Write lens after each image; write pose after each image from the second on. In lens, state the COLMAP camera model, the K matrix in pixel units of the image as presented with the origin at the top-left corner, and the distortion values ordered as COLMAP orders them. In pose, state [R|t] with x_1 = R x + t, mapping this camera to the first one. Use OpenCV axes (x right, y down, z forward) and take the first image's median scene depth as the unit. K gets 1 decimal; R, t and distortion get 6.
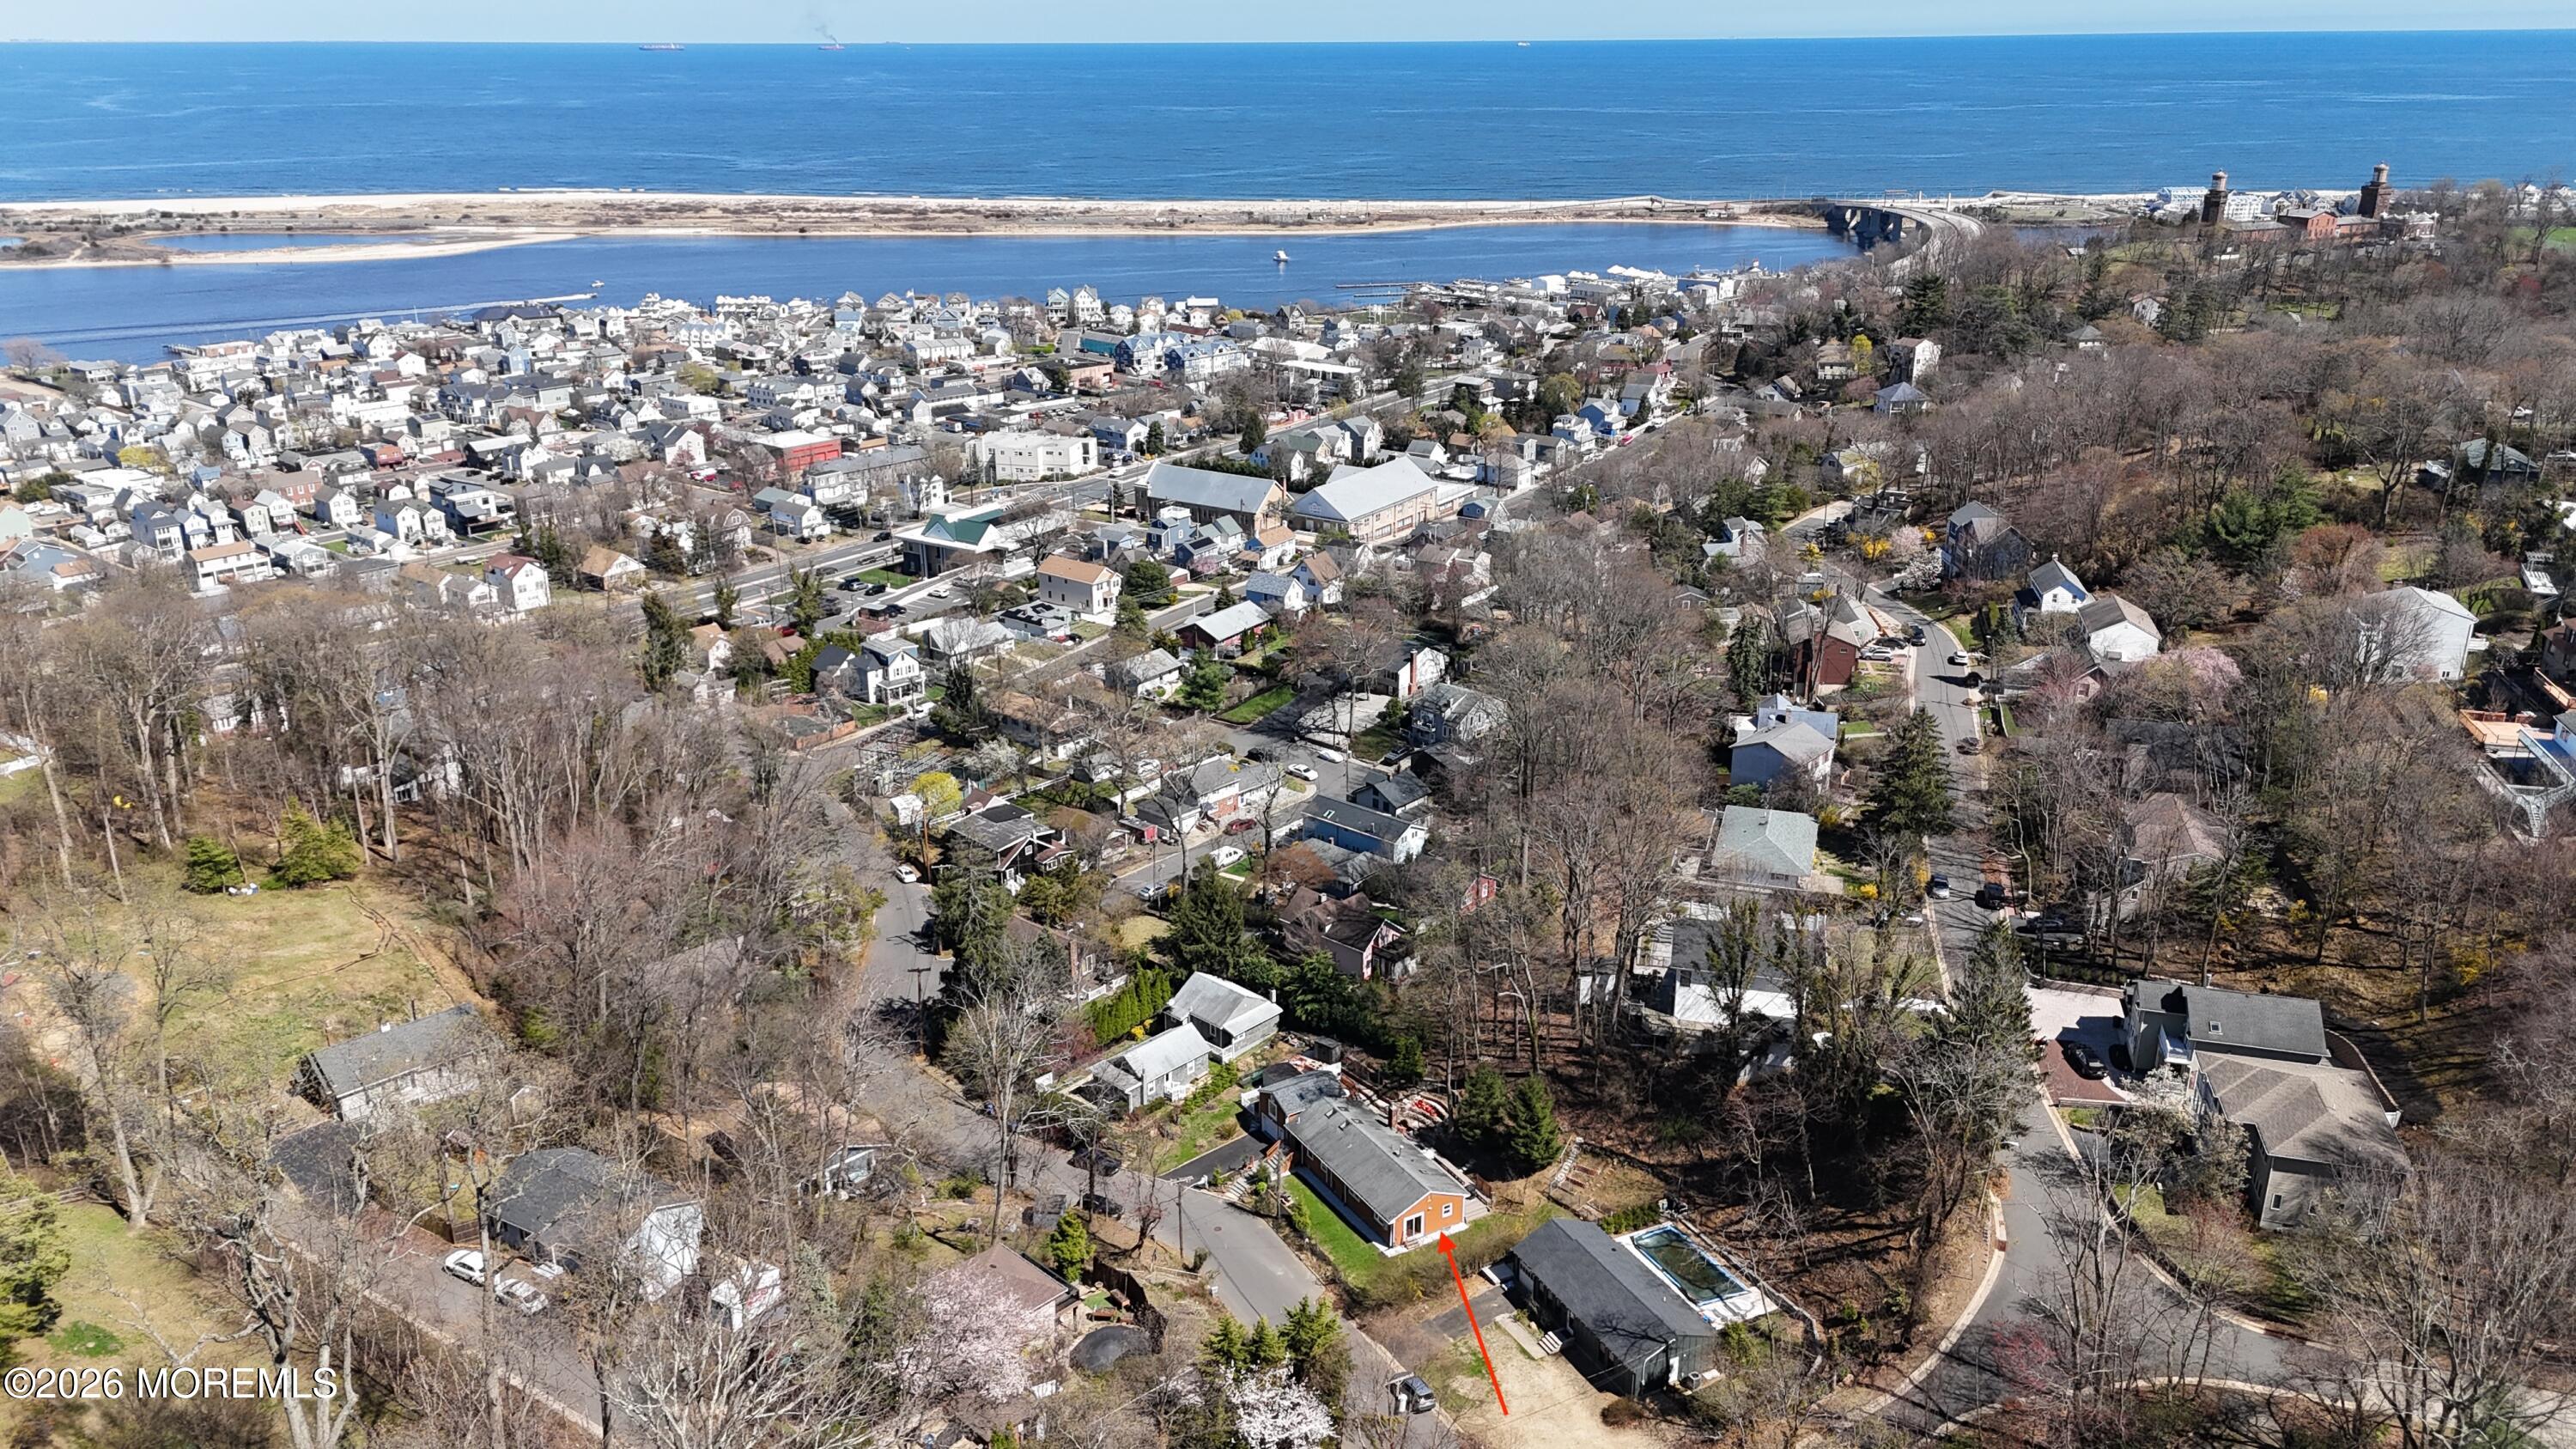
lens RADIAL K [[1876.0, 0, 1288.0], [0, 1876.0, 724.5], [0, 0, 1]] dist [0.087115, -0.086057]
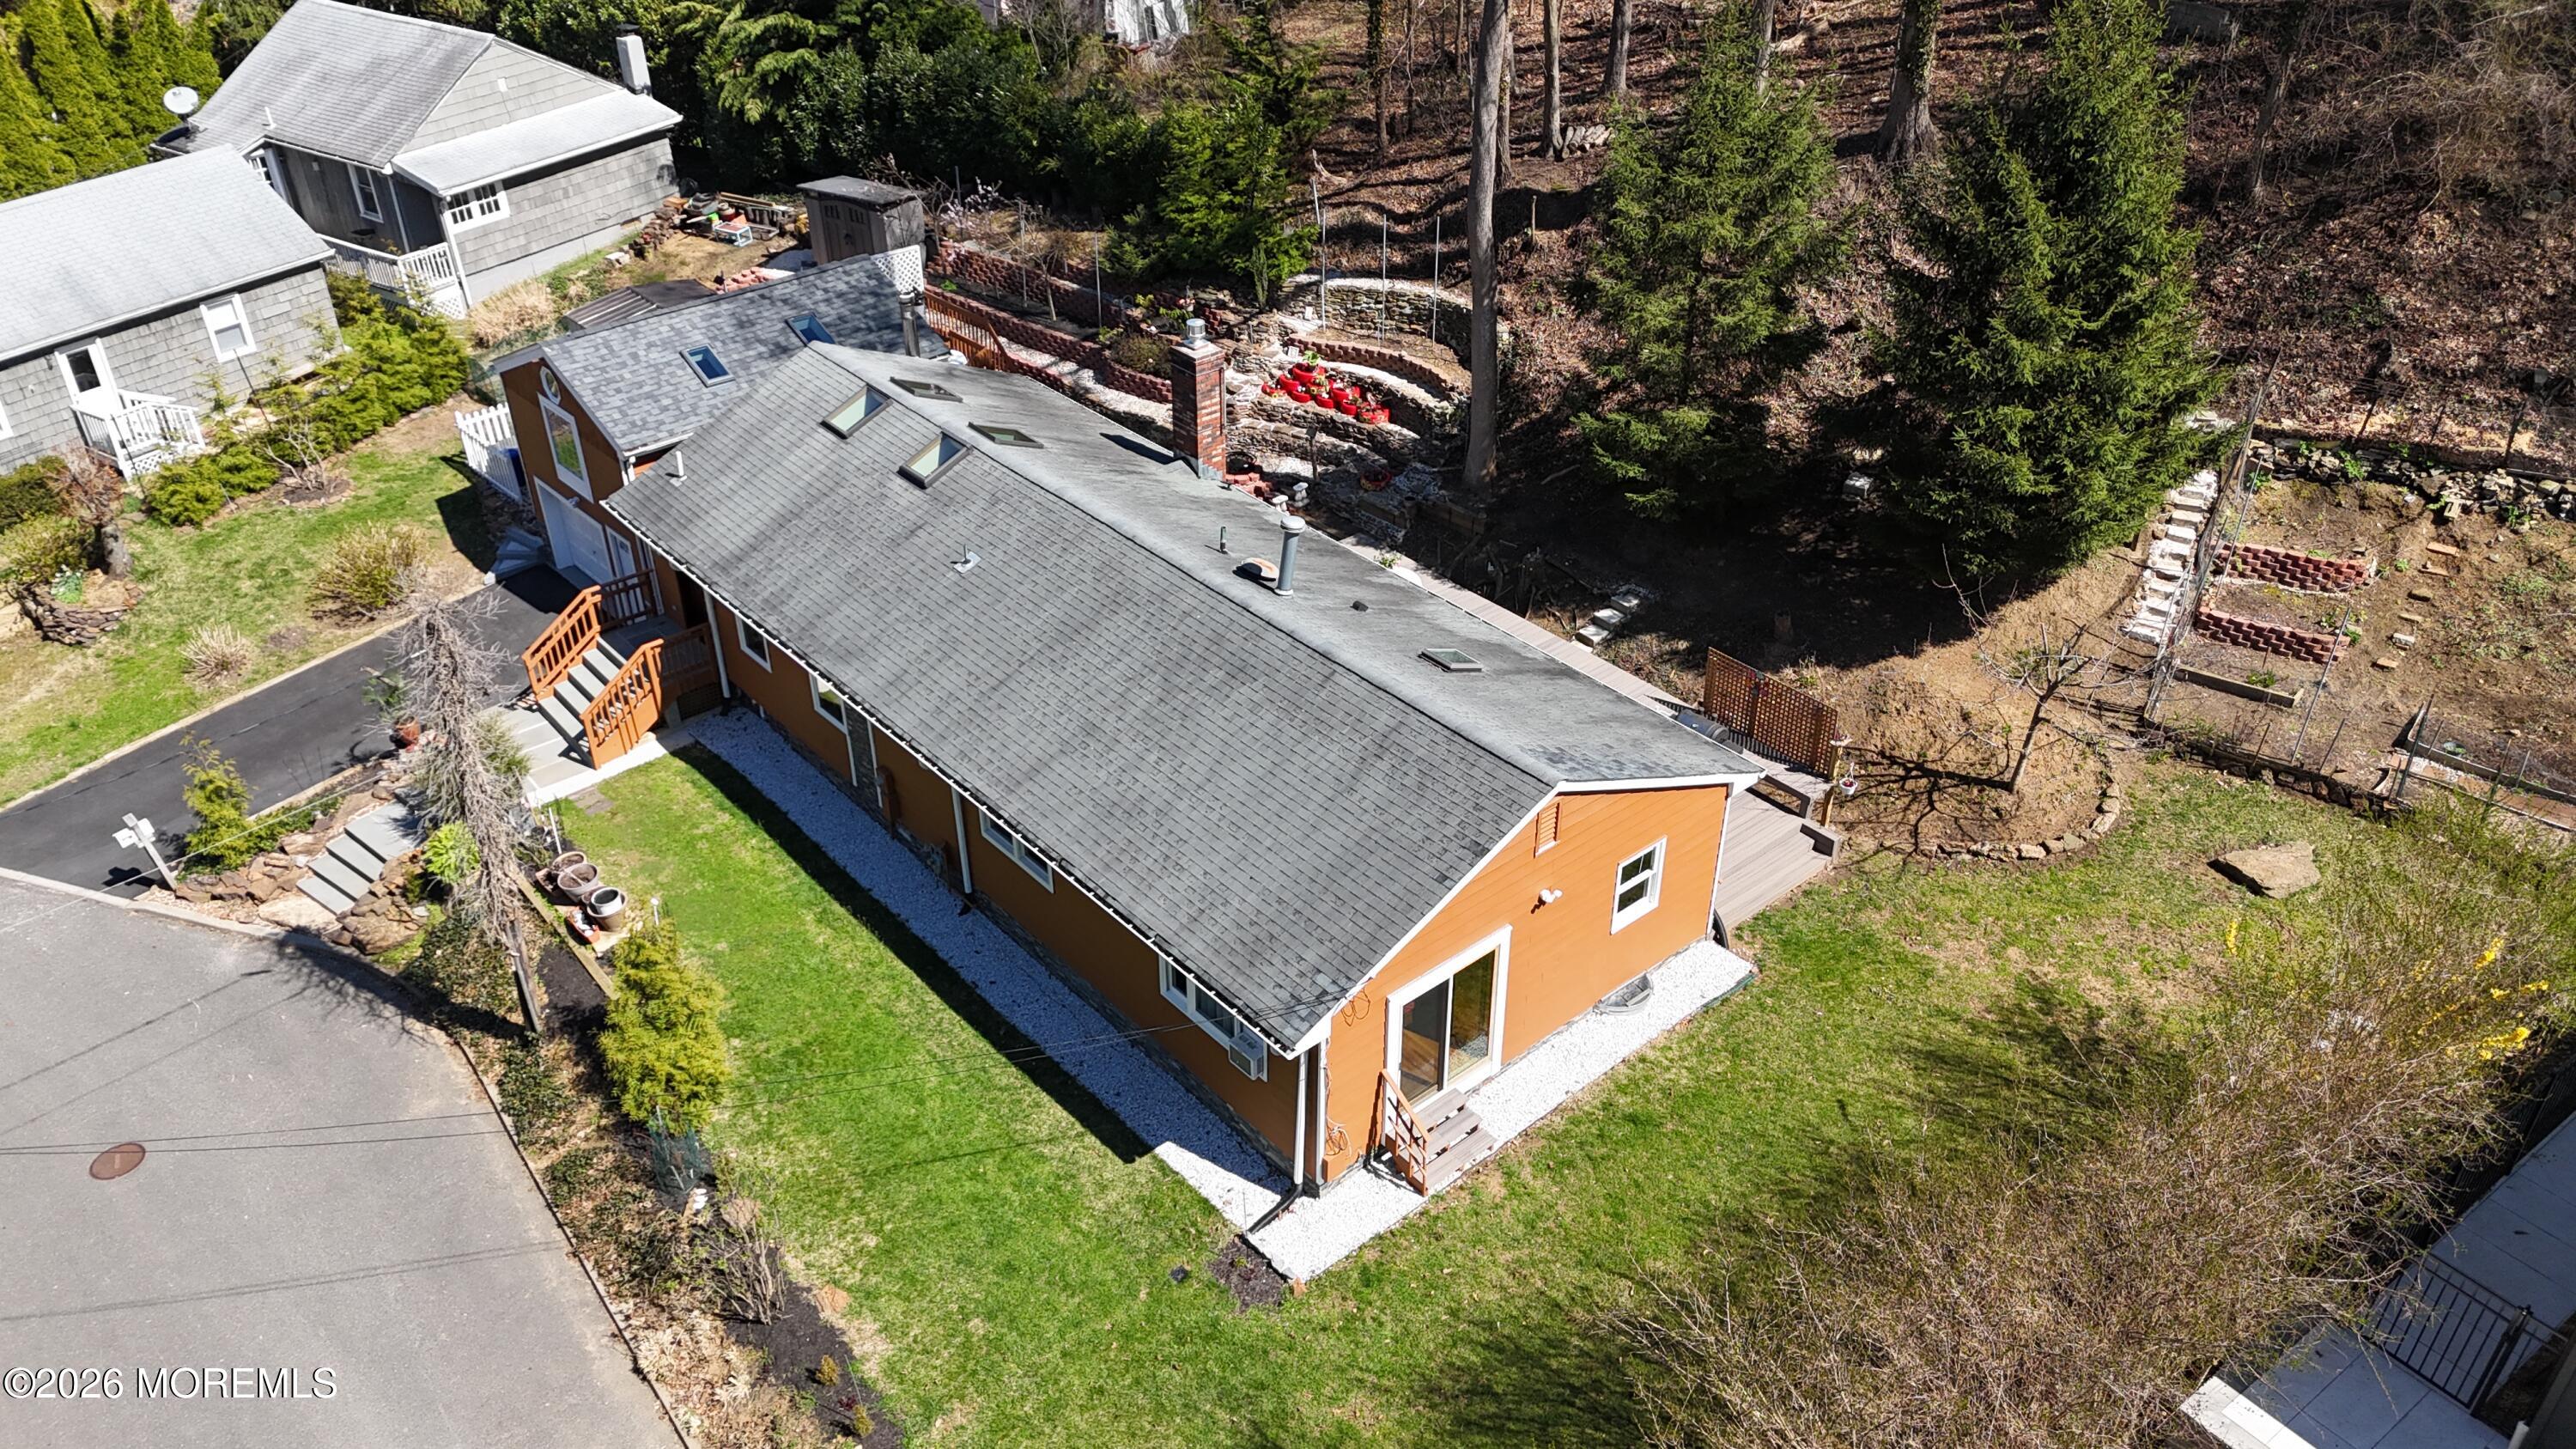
lens RADIAL K [[1876.0, 0, 1288.0], [0, 1876.0, 724.5], [0, 0, 1]] dist [0.087115, -0.086057]
pose [[0.983293, -0.102064, 0.150727, 0.010887], [0.064571, 0.969746, 0.235423, 0.063837], [-0.170195, -0.221757, 0.960134, 0.264755]]
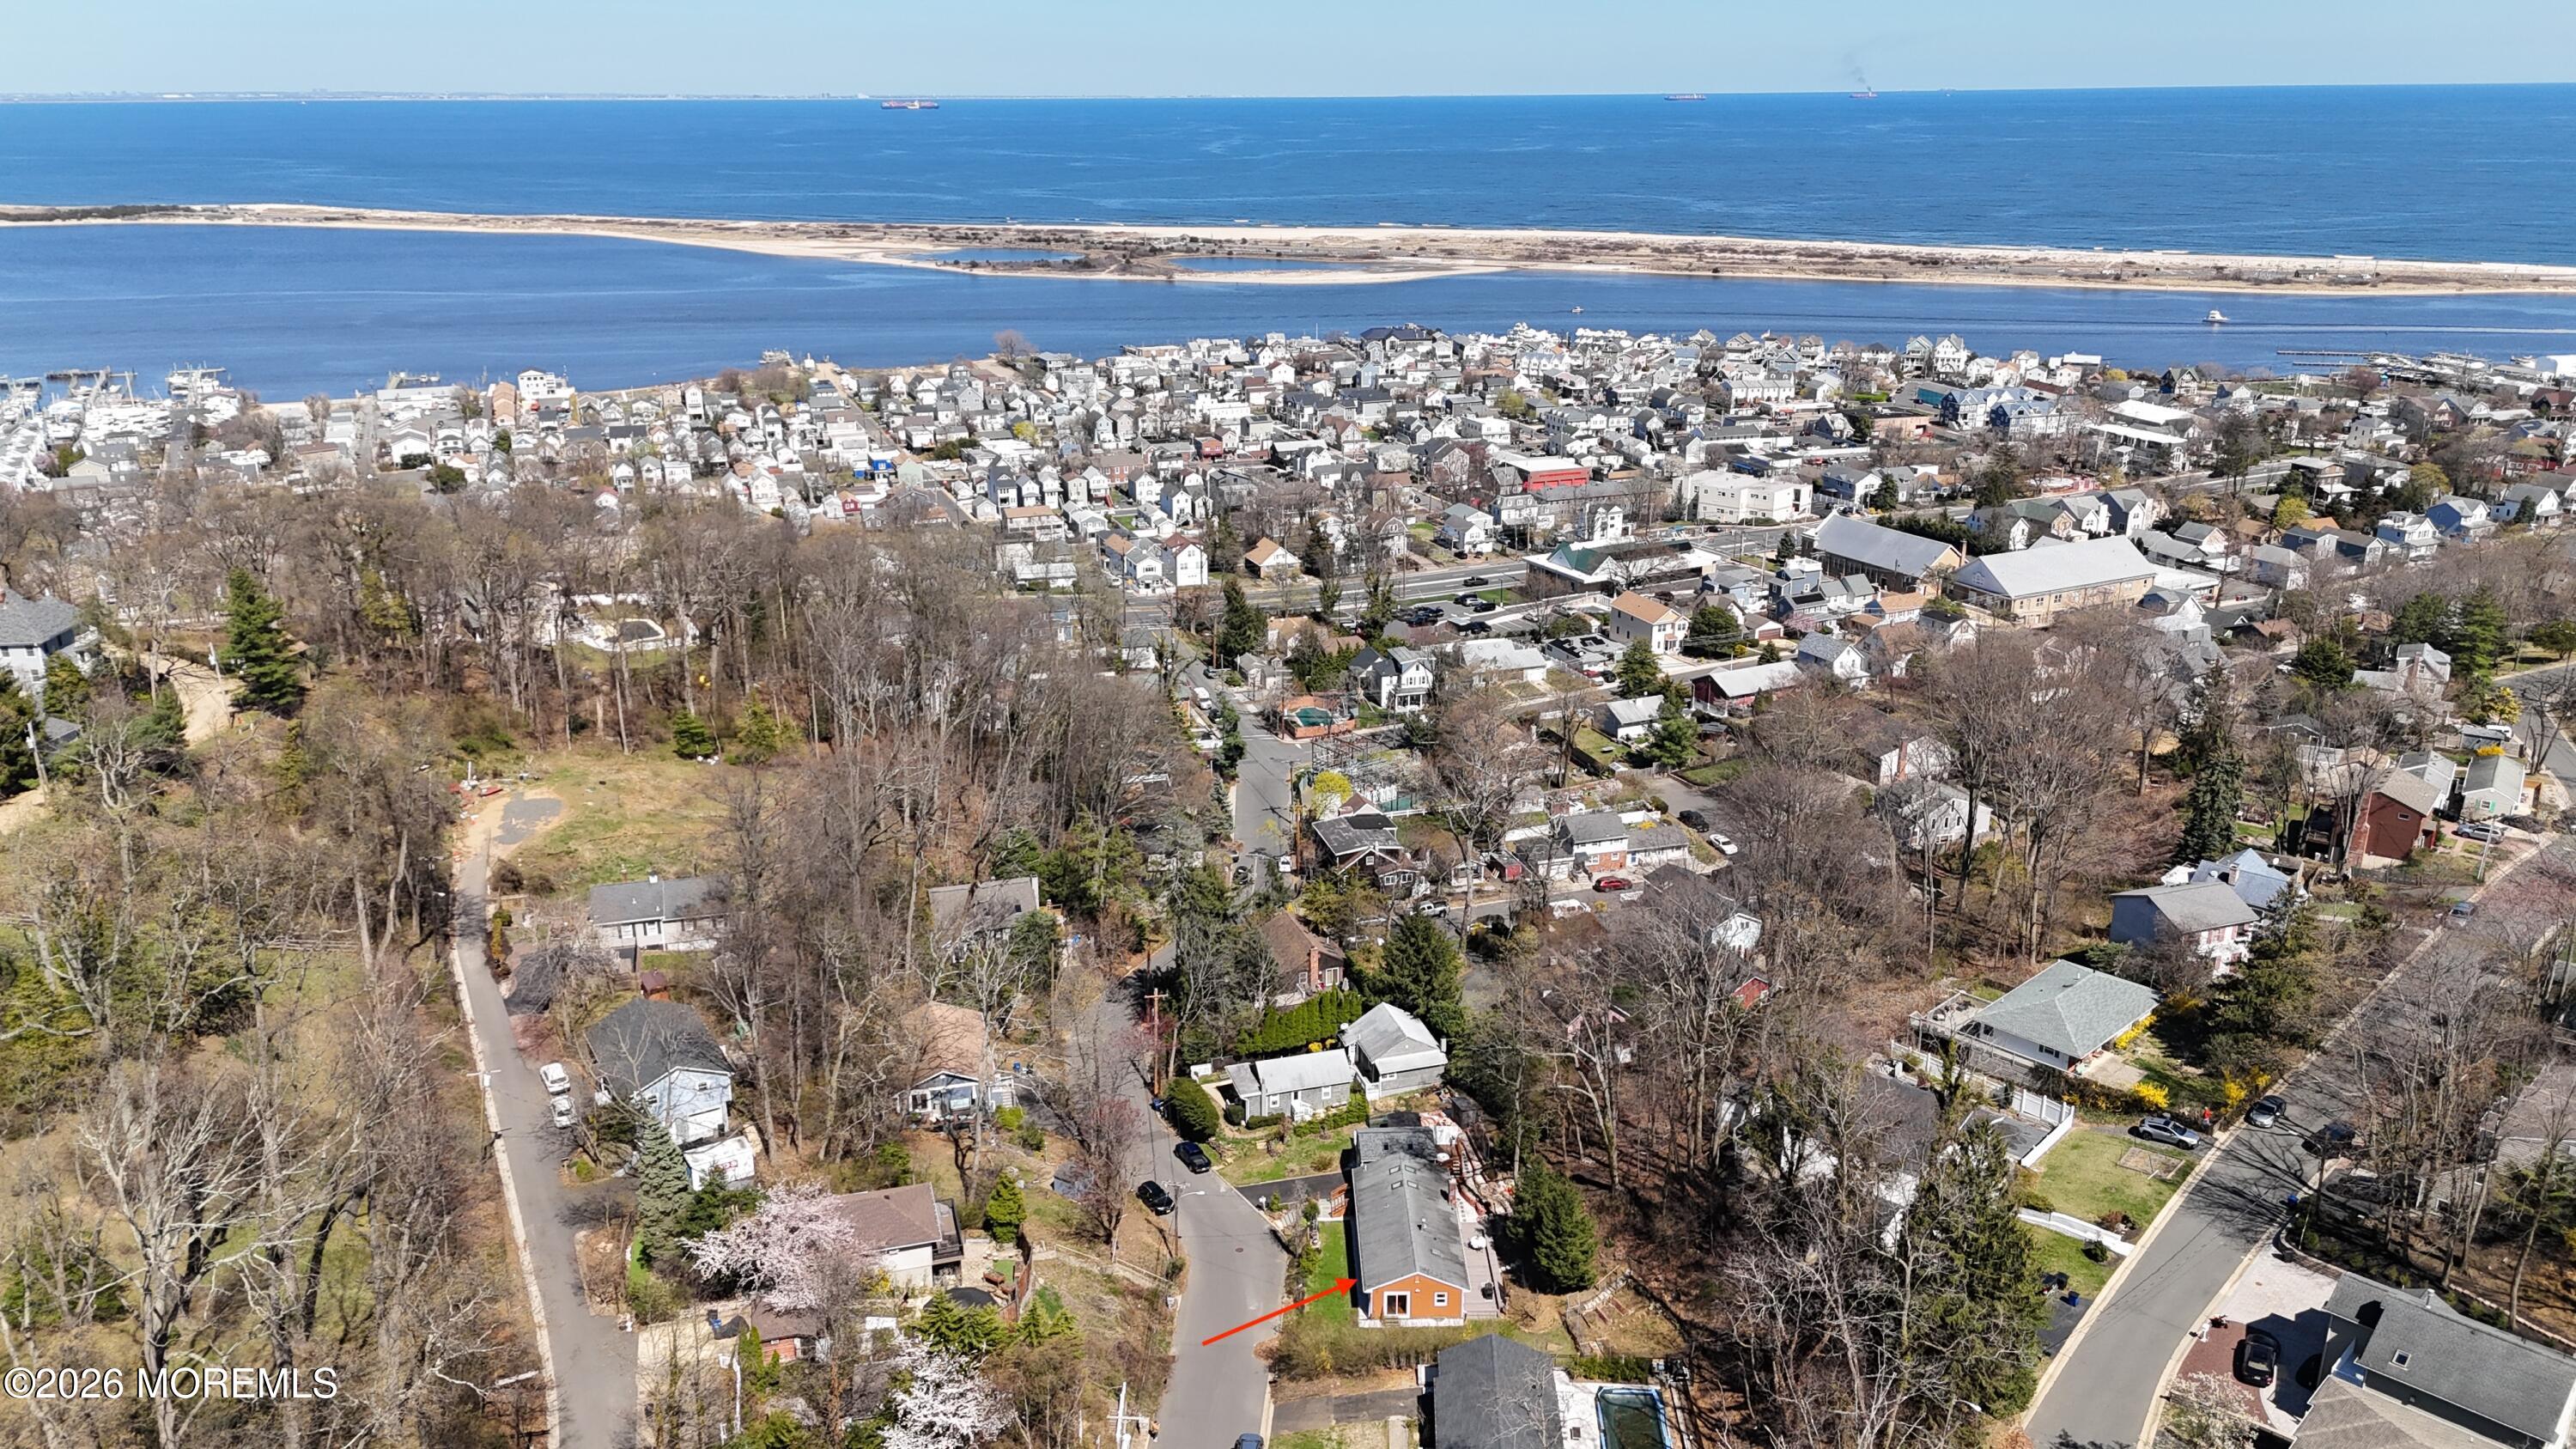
lens RADIAL K [[1876.0, 0, 1288.0], [0, 1876.0, 724.5], [0, 0, 1]] dist [0.087115, -0.086057]
pose [[0.873103, 0.155240, -0.462159, 0.123273], [-0.165689, 0.986010, 0.018187, -0.007101], [0.458517, 0.060696, 0.886610, 0.040372]]
